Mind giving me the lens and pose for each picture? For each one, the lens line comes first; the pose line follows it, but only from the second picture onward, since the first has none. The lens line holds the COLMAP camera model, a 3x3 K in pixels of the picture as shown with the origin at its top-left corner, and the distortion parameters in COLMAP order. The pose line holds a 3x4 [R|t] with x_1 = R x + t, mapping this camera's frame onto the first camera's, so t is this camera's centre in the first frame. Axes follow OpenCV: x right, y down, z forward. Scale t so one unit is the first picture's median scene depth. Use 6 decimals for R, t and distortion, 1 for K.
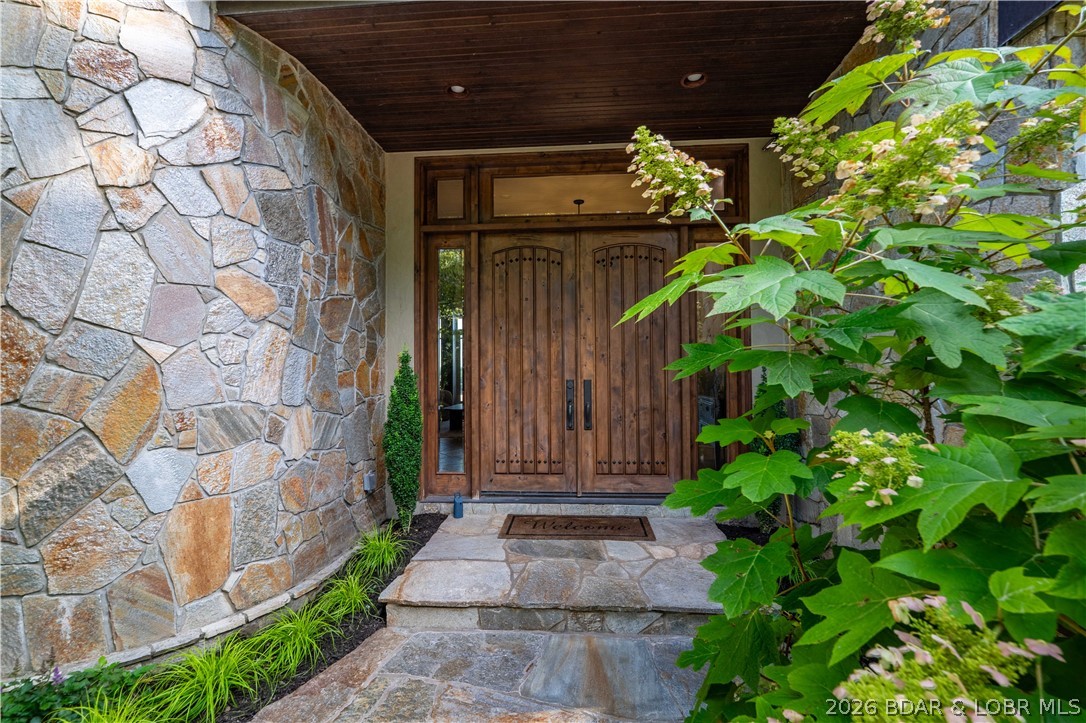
lens RADIAL K [[476.6, 0, 543.0], [0, 476.6, 361.5], [0, 0, 1]] dist [-0.000699, -0.000112]
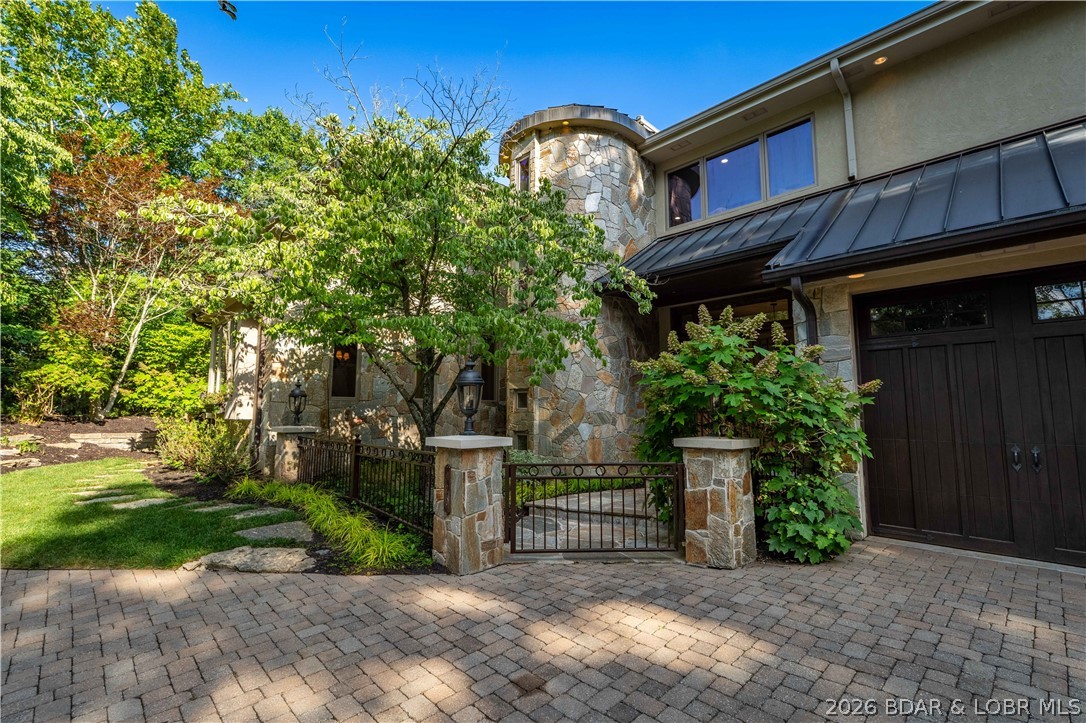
lens RADIAL K [[495.2, 0, 543.8], [0, 495.2, 356.2], [0, 0, 1]] dist [-0.001179, 0.005605]
pose [[0.740830, -0.067034, -0.668339, 1.255923], [0.005025, 0.995533, -0.094281, 0.026952], [0.671674, 0.066488, 0.737857, -1.675163]]
